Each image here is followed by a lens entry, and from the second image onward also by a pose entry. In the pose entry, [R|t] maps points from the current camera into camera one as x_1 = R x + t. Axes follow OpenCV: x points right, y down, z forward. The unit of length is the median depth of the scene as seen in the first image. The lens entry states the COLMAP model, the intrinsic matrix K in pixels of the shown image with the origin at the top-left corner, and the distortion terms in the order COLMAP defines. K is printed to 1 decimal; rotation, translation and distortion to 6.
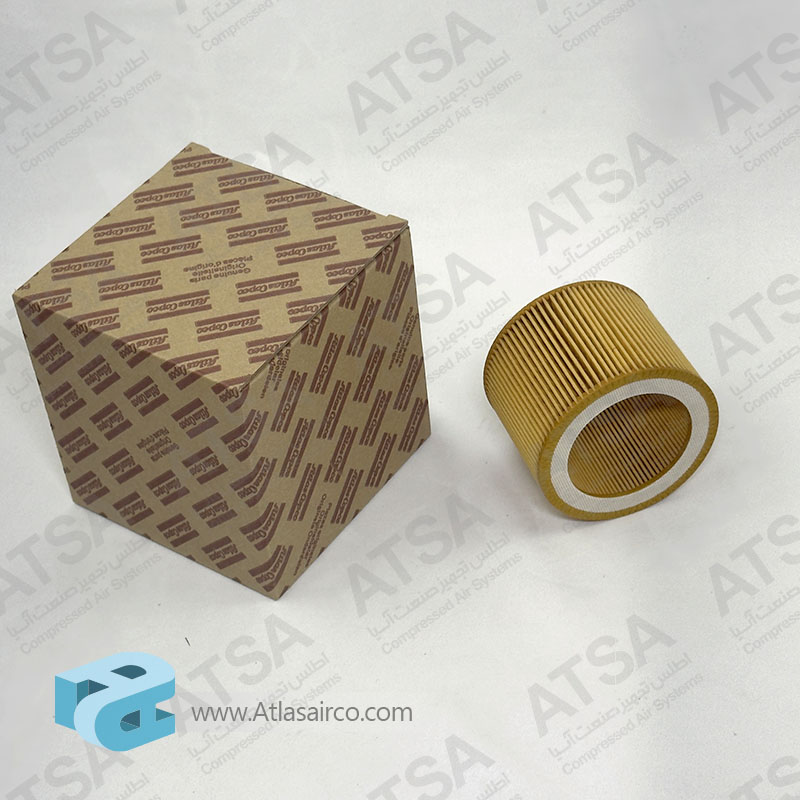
lens RADIAL K [[1679.3, 0, 400.5], [0, 1679.3, 400.1], [0, 0, 1]] dist [0.062093, 0.000000]
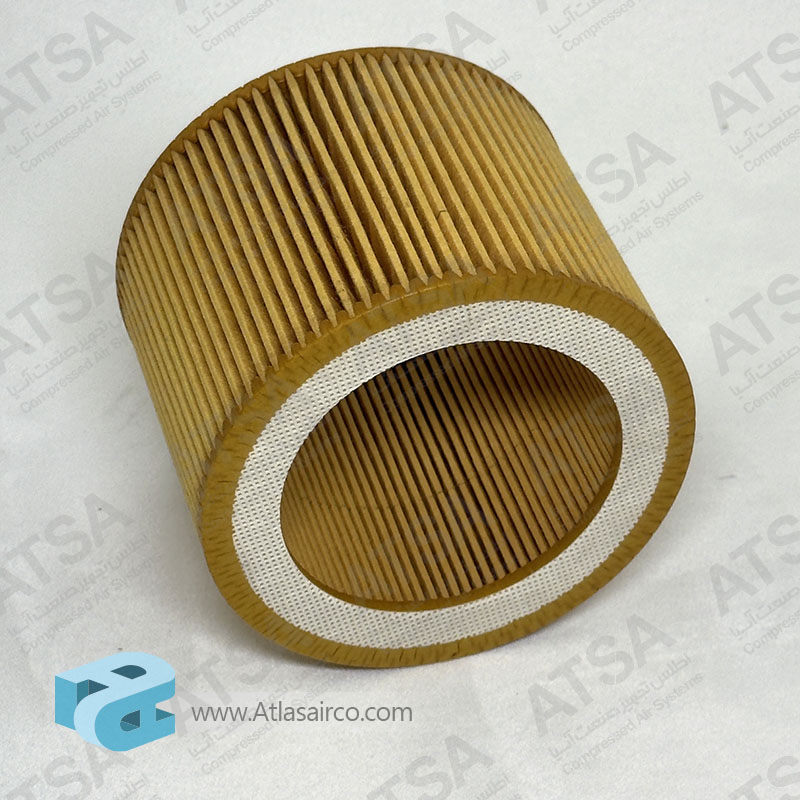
lens RADIAL K [[3101.2, 0, 400.1], [0, 3101.2, 400.0], [0, 0, 1]] dist [0.059038, 0.000000]
pose [[0.988140, 0.135638, 0.071978, 0.072148], [-0.134054, 0.990622, -0.026420, 0.030001], [-0.074886, 0.016458, 0.997056, 0.304009]]
